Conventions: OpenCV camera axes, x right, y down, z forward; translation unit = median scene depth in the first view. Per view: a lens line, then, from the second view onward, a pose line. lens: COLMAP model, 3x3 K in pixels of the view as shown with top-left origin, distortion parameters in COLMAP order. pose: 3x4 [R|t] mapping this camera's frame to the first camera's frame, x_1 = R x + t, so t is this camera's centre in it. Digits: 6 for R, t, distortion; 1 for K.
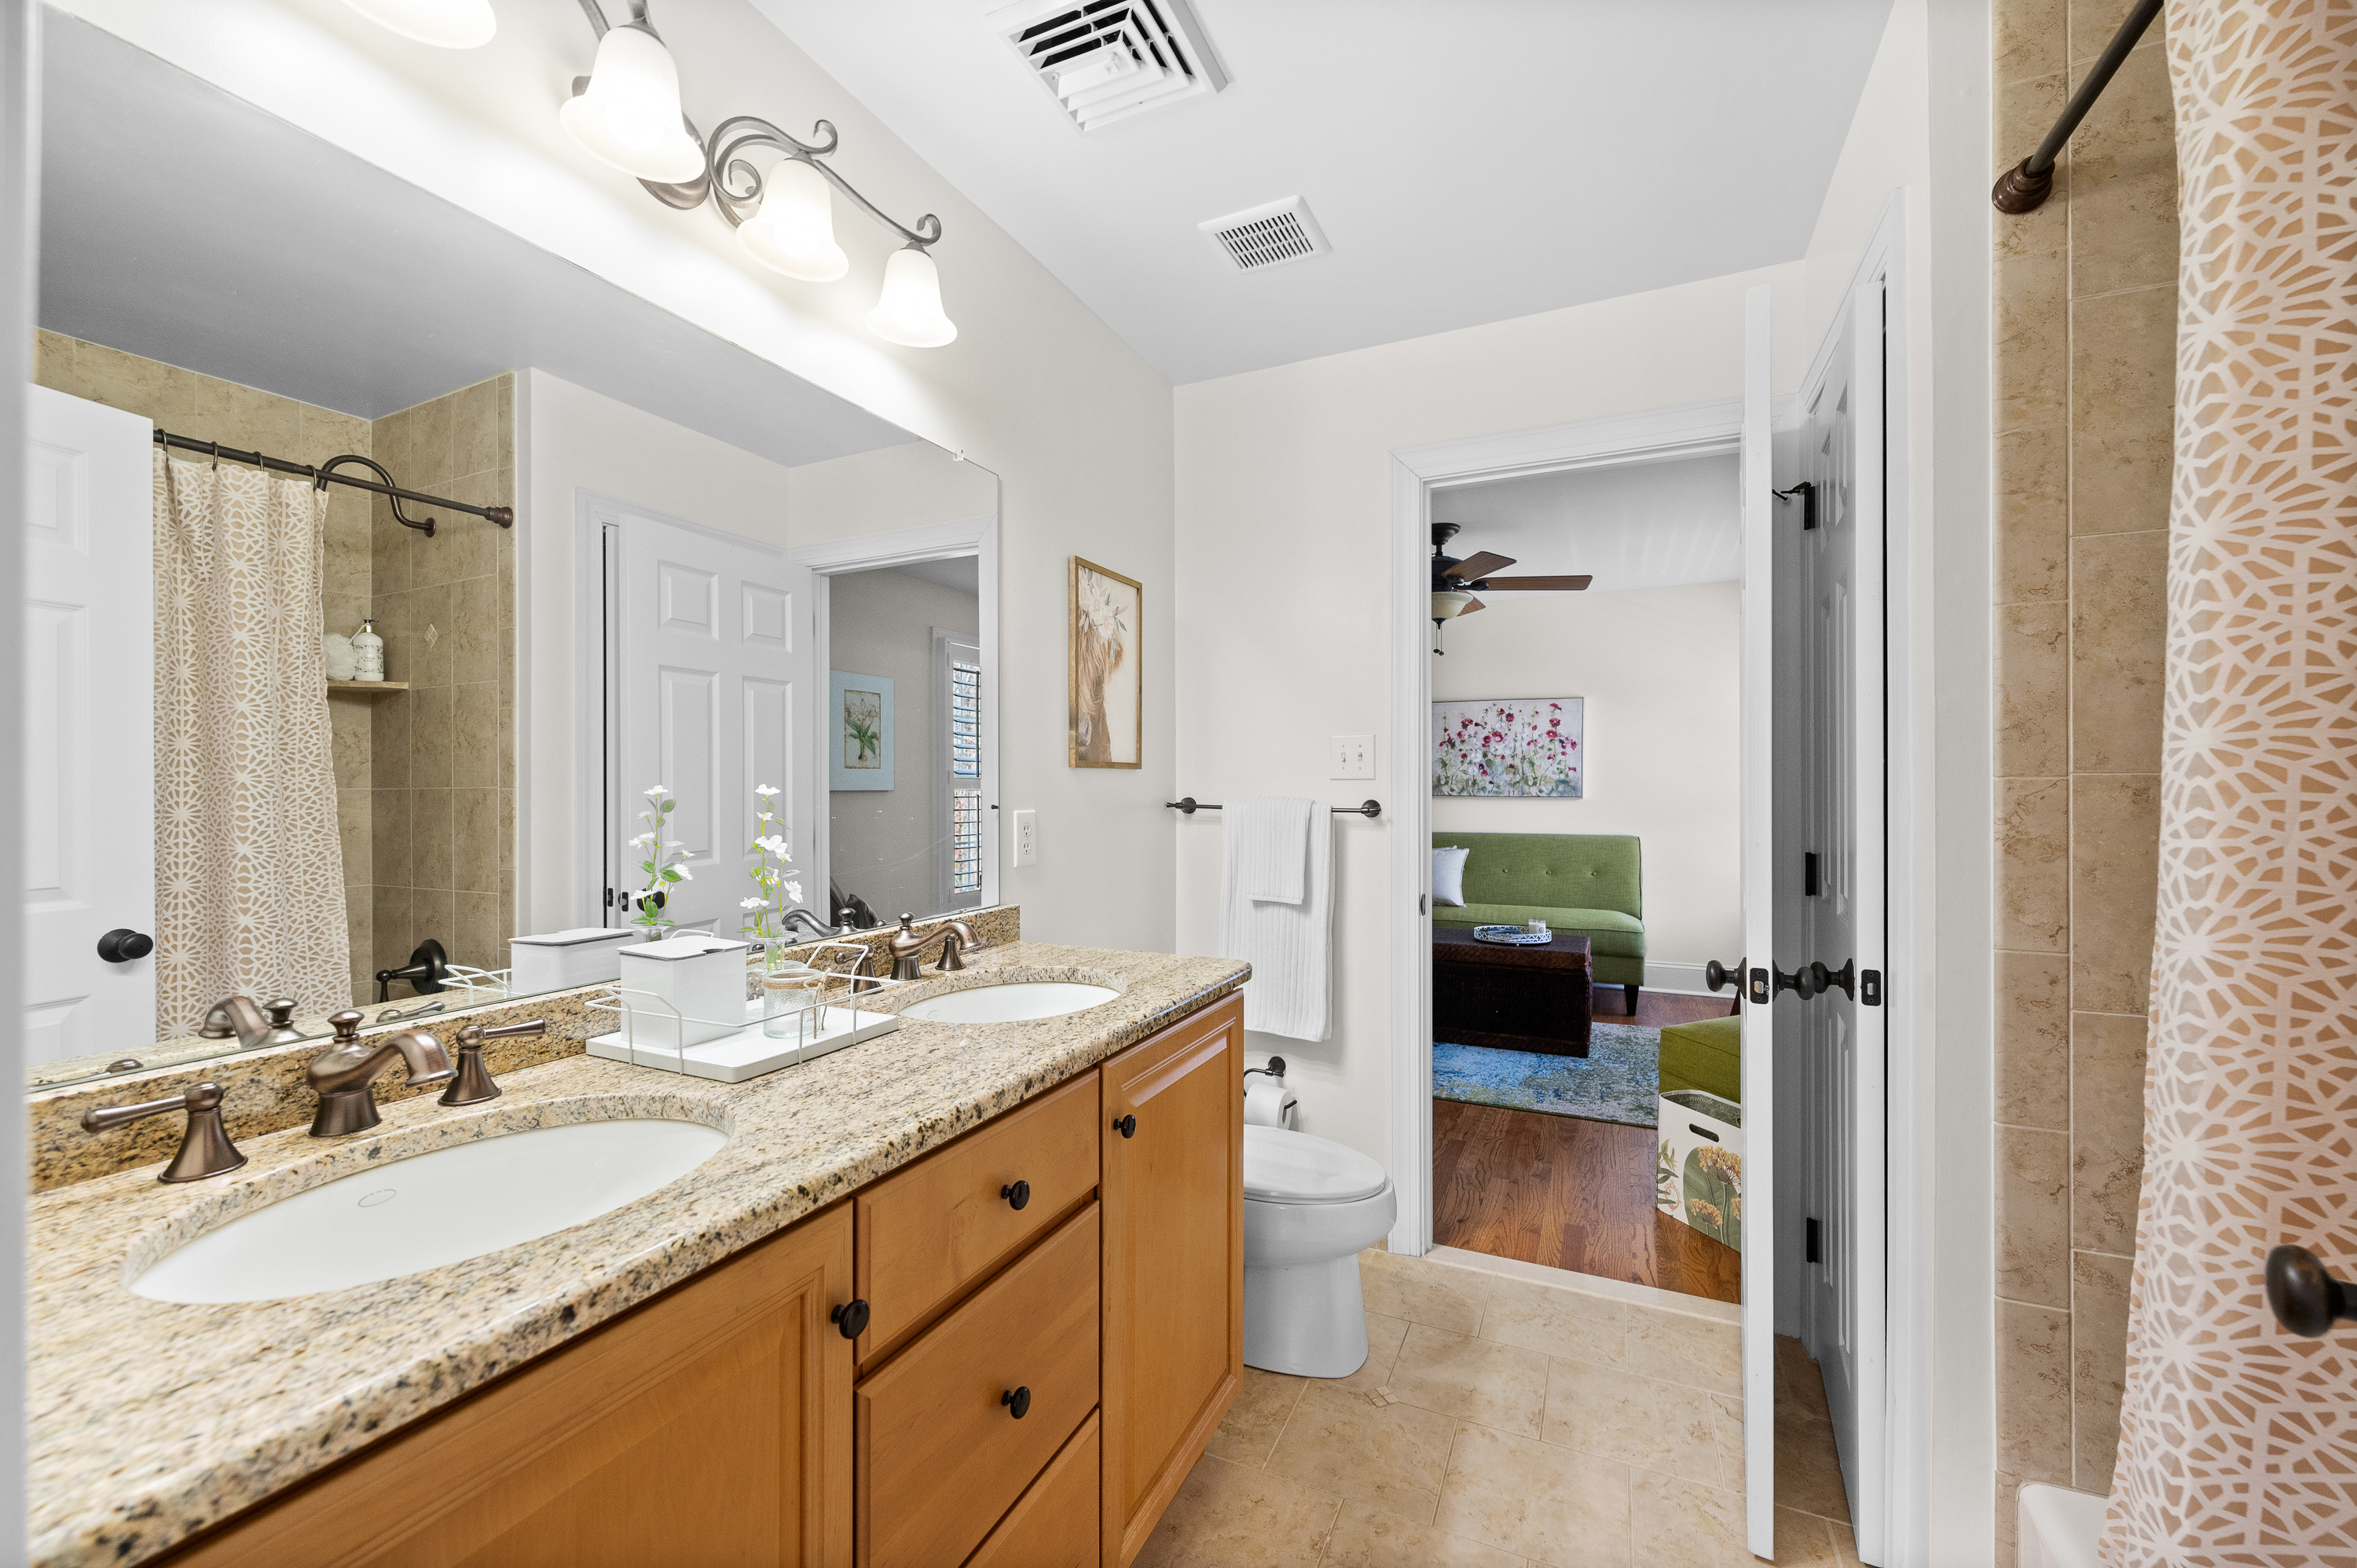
lens RADIAL K [[962.0, 0, 1174.2], [0, 962.0, 786.0], [0, 0, 1]] dist [-0.006342, -0.001242]
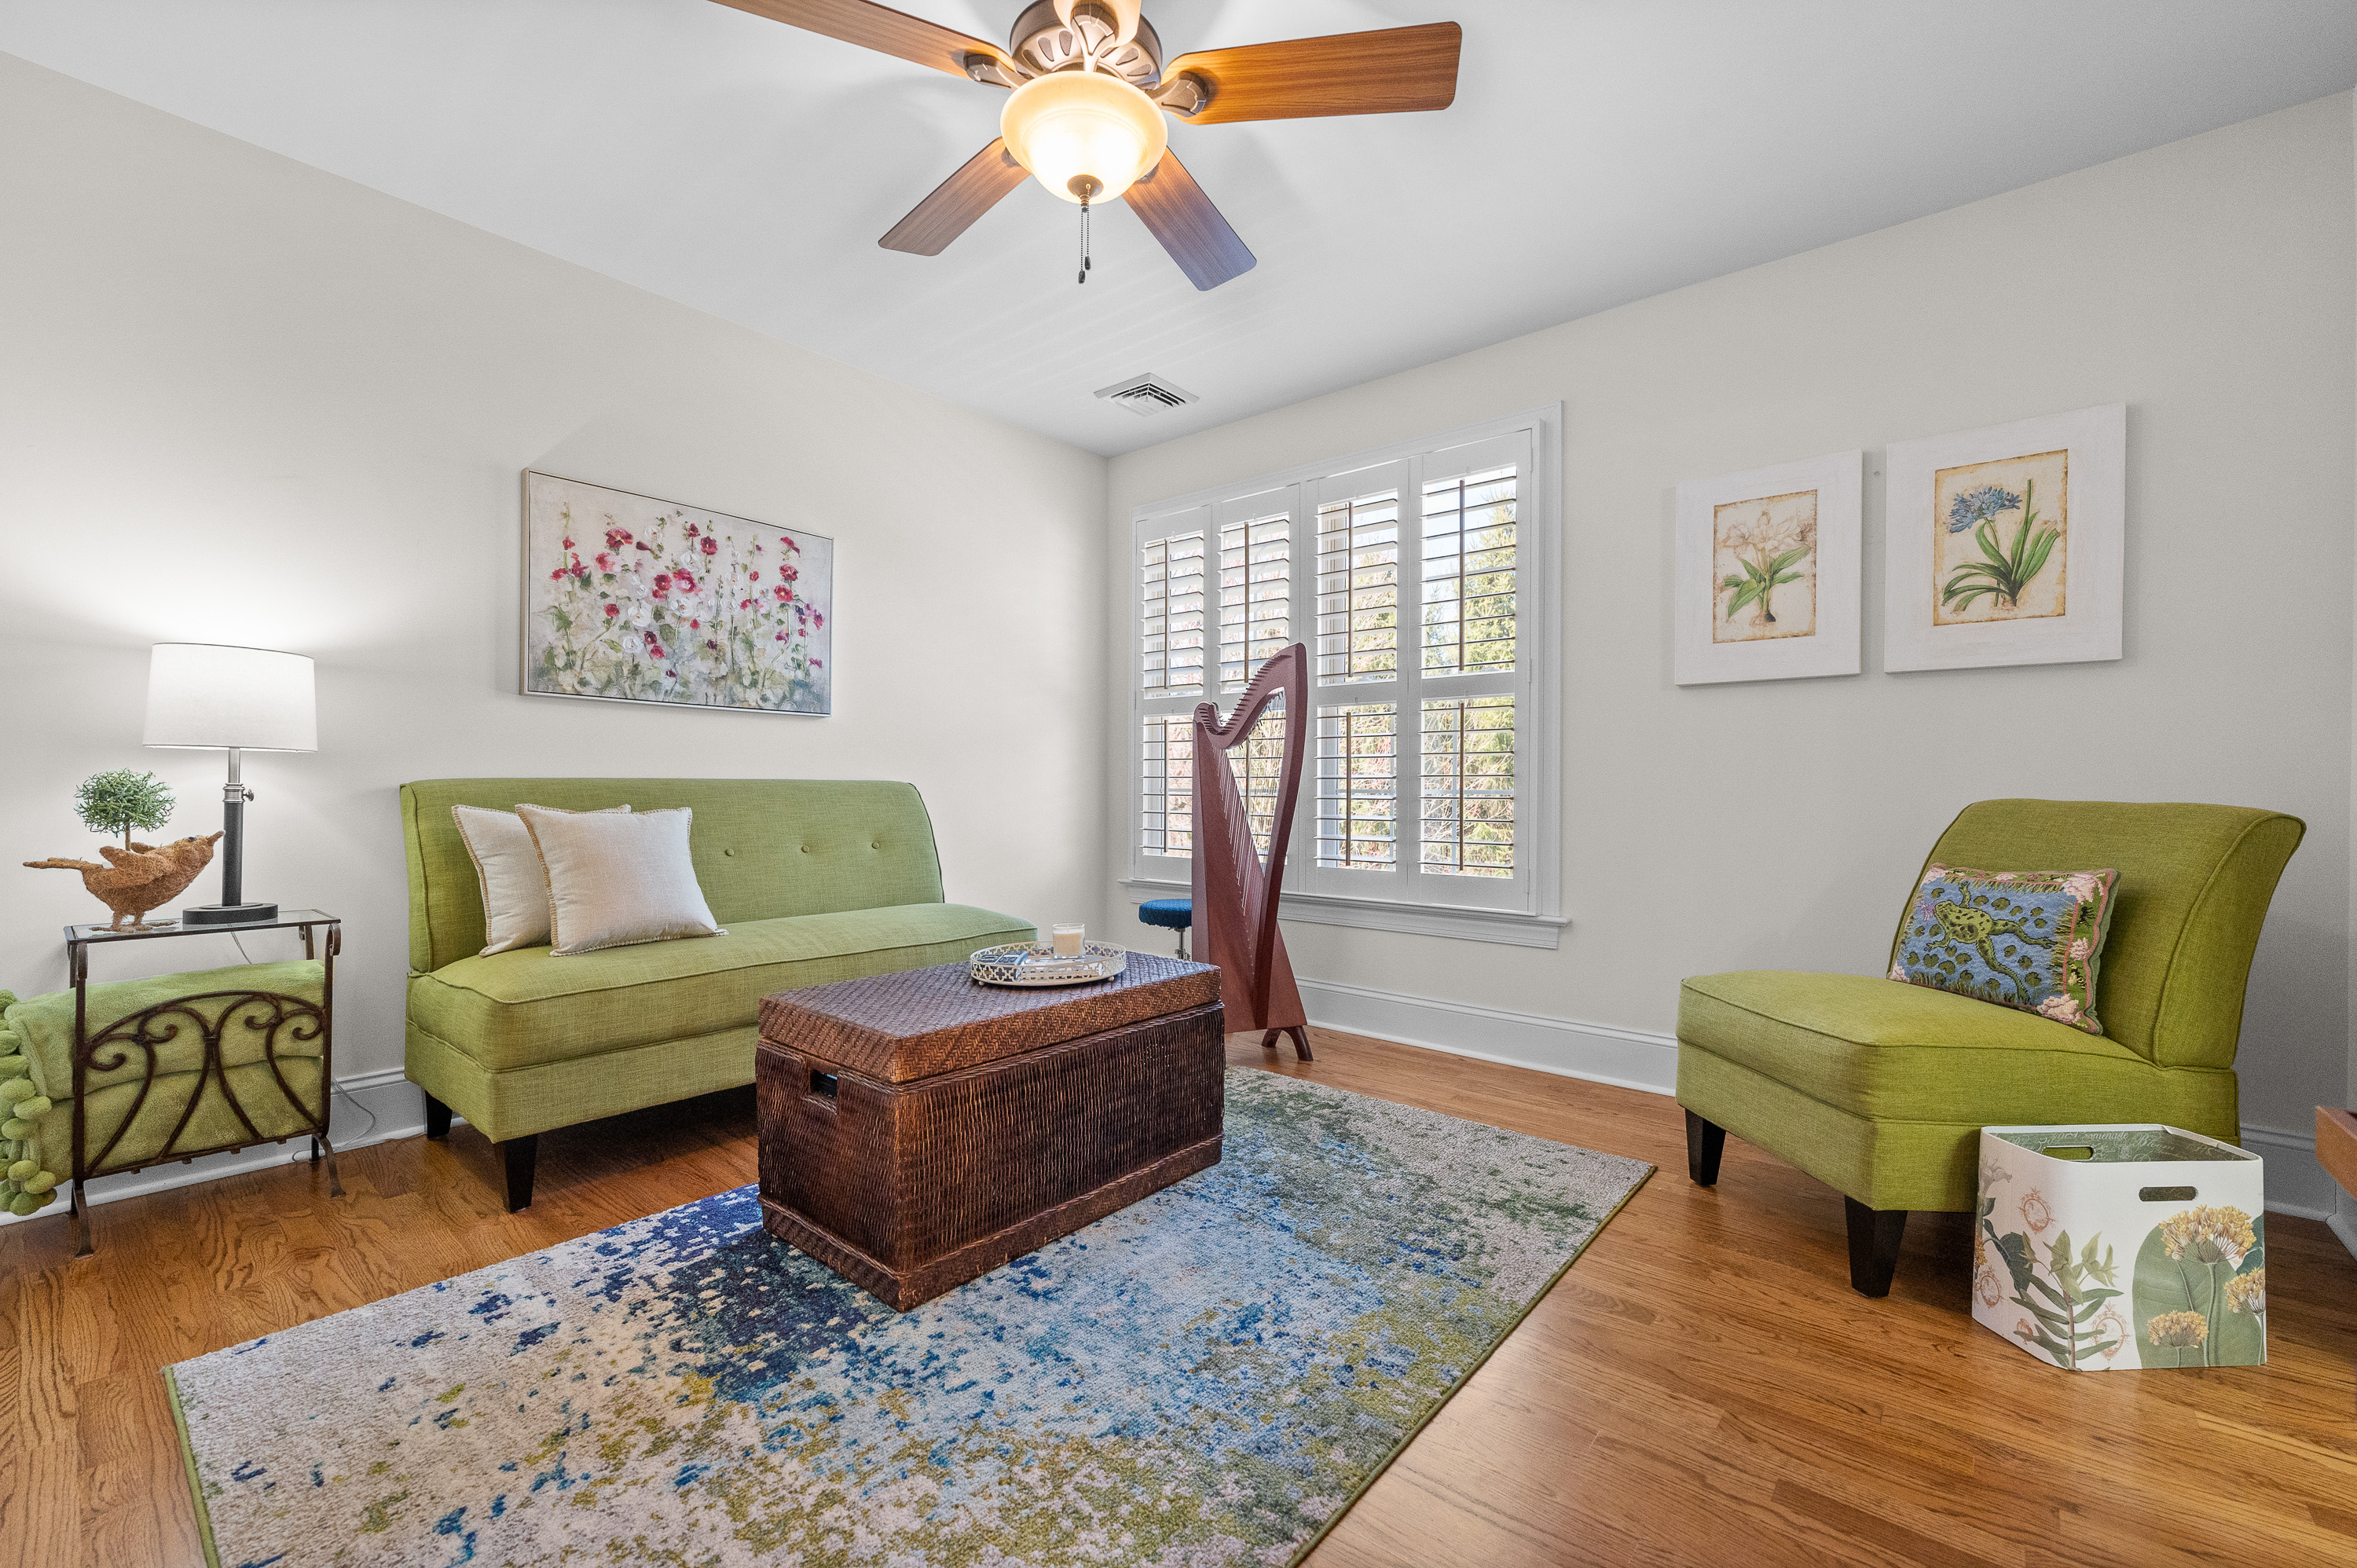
lens RADIAL K [[962.0, 0, 1172.6], [0, 962.0, 797.6], [0, 0, 1]] dist [-0.006342, -0.001242]
pose [[0.265116, -0.005039, 0.964203, -0.068838], [-0.003284, 0.999976, 0.006129, 0.055750], [-0.964211, -0.004791, 0.265093, 0.642051]]
